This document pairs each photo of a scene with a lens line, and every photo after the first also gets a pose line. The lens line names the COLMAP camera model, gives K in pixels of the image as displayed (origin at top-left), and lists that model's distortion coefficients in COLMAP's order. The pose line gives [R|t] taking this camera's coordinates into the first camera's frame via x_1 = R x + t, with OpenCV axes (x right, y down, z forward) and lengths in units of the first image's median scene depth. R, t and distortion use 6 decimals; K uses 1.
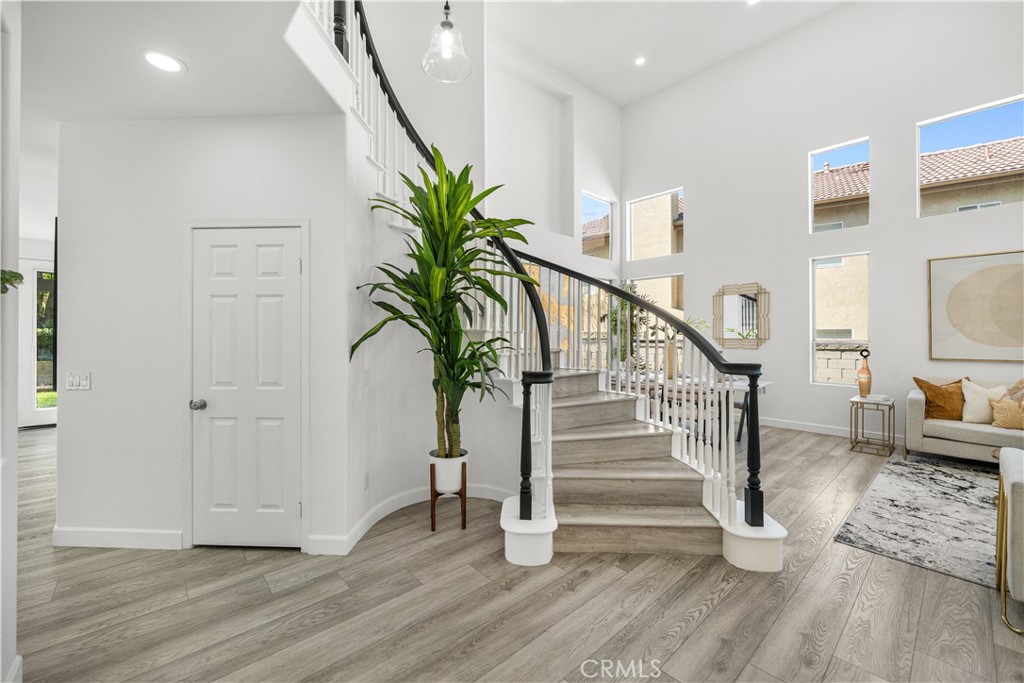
lens RADIAL K [[410.5, 0, 509.3], [0, 410.5, 332.5], [0, 0, 1]] dist [0.000145, 0.000043]
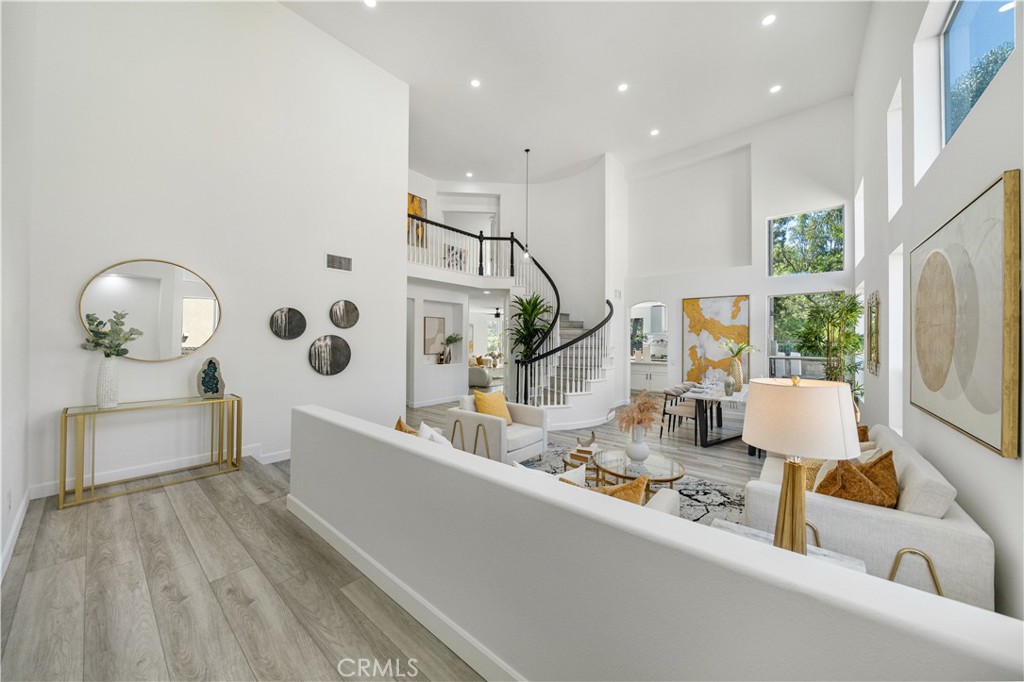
lens RADIAL K [[350.2, 0, 508.2], [0, 350.2, 335.9], [0, 0, 1]] dist [-0.004031, -0.000122]
pose [[0.137214, -0.007294, -0.990515, 1.590662], [-0.002237, 0.999968, -0.007673, -0.039634], [0.990539, 0.003269, 0.137193, 0.306011]]
